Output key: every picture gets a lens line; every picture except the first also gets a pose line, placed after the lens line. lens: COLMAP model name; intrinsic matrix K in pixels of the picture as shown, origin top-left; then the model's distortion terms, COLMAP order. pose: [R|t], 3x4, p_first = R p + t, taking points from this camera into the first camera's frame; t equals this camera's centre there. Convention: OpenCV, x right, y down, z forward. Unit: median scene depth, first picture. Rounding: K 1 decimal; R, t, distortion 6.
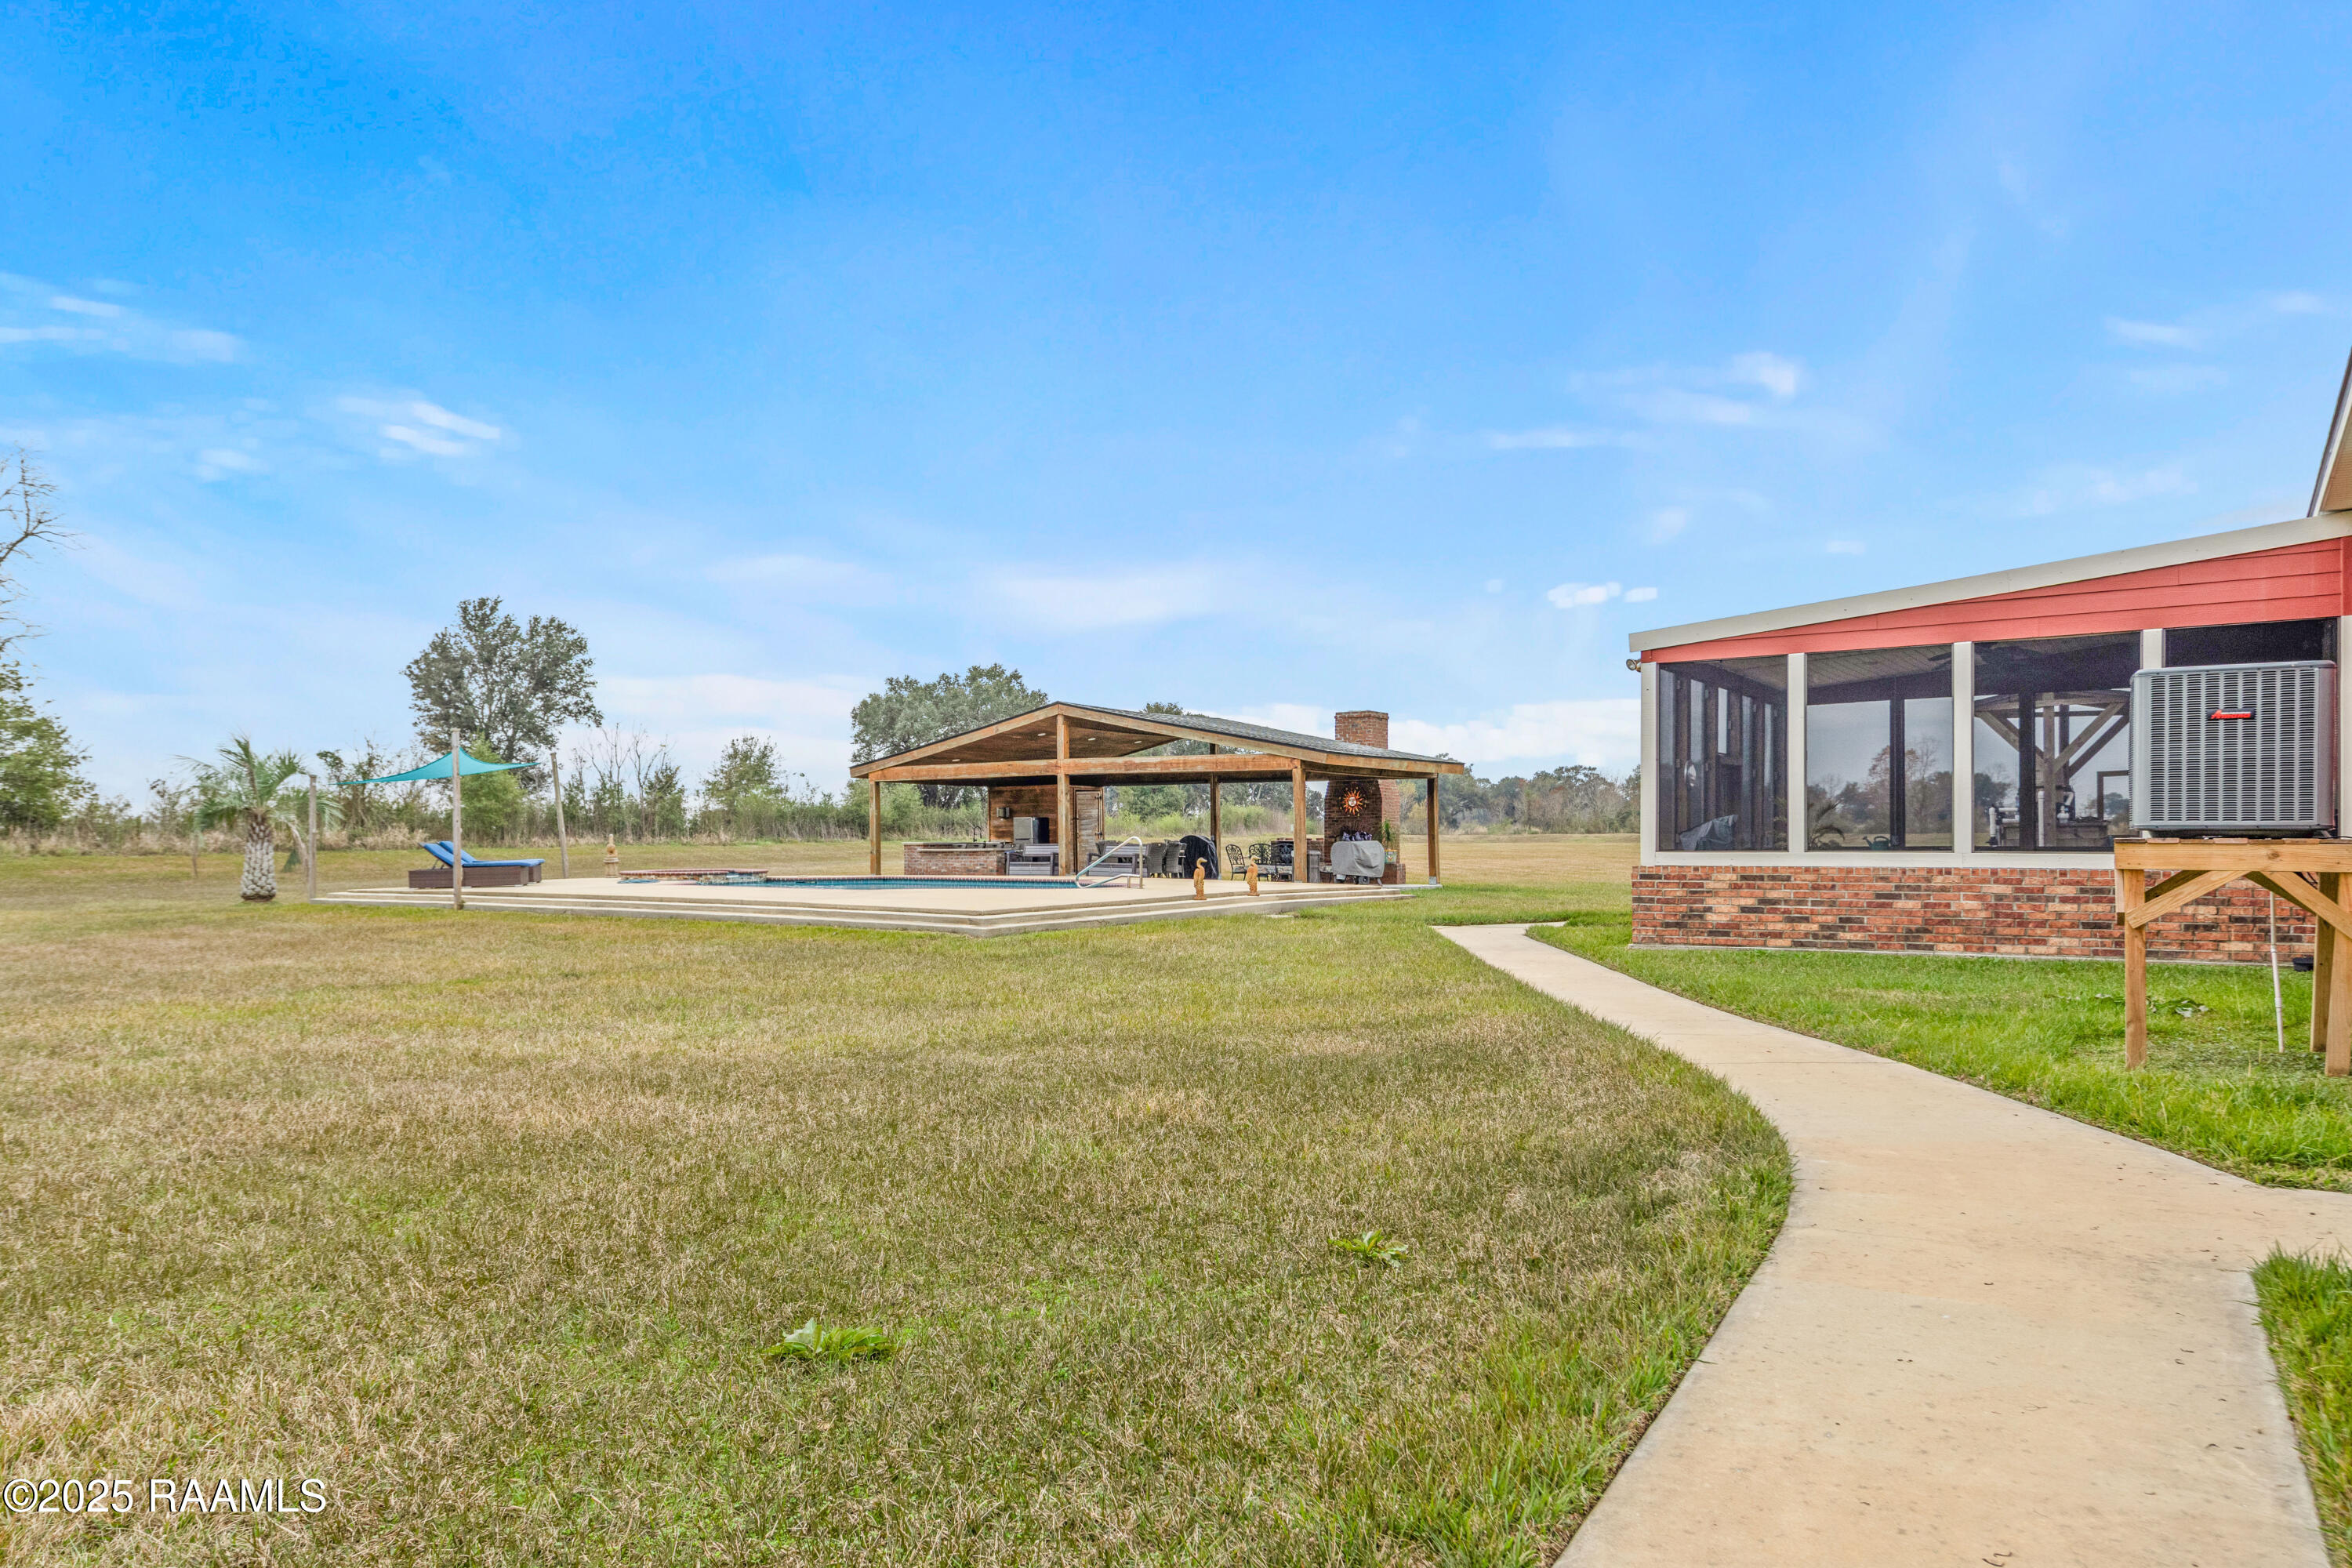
lens RADIAL K [[1452.3, 0, 1183.1], [0, 1452.3, 793.2], [0, 0, 1]] dist [0.000506, 0.000754]
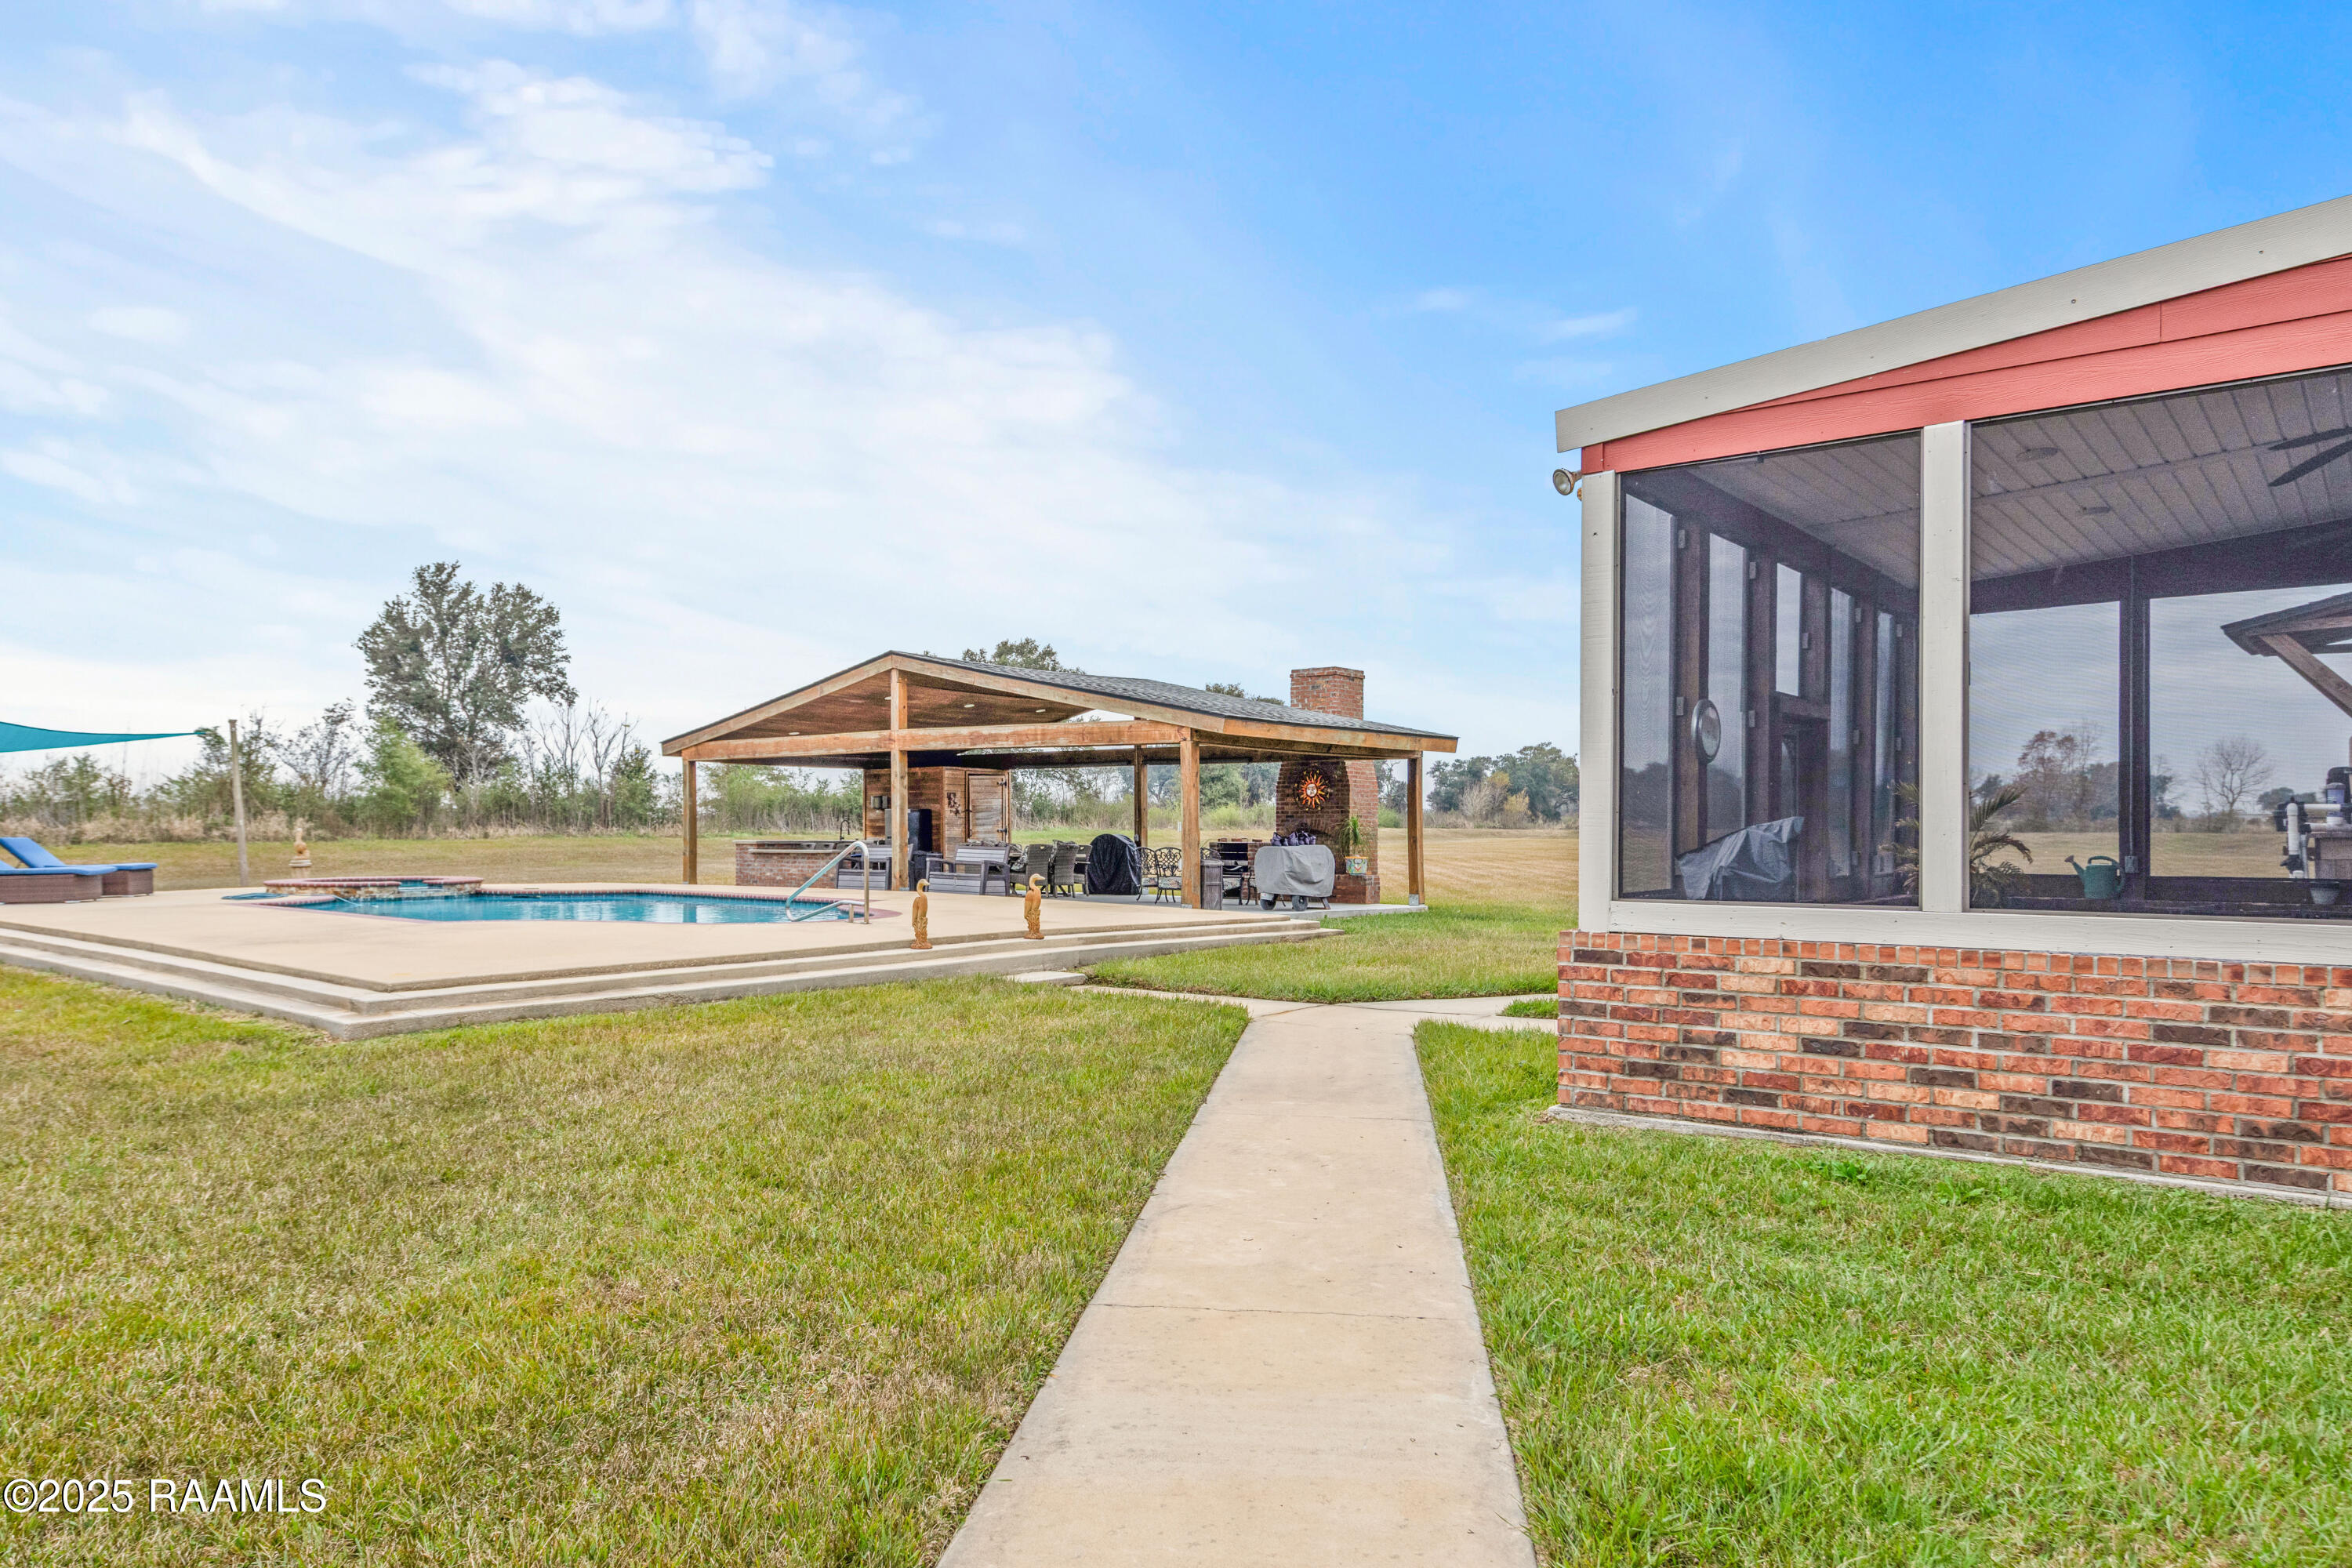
lens RADIAL K [[1487.6, 0, 1176.0], [0, 1487.6, 784.0], [0, 0, 1]] dist [0.005661, 0.002471]
pose [[0.997486, 0.004419, -0.070723, 0.123769], [-0.004364, 0.999990, 0.000938, 0.002821], [0.070727, -0.000627, 0.997496, 0.295993]]
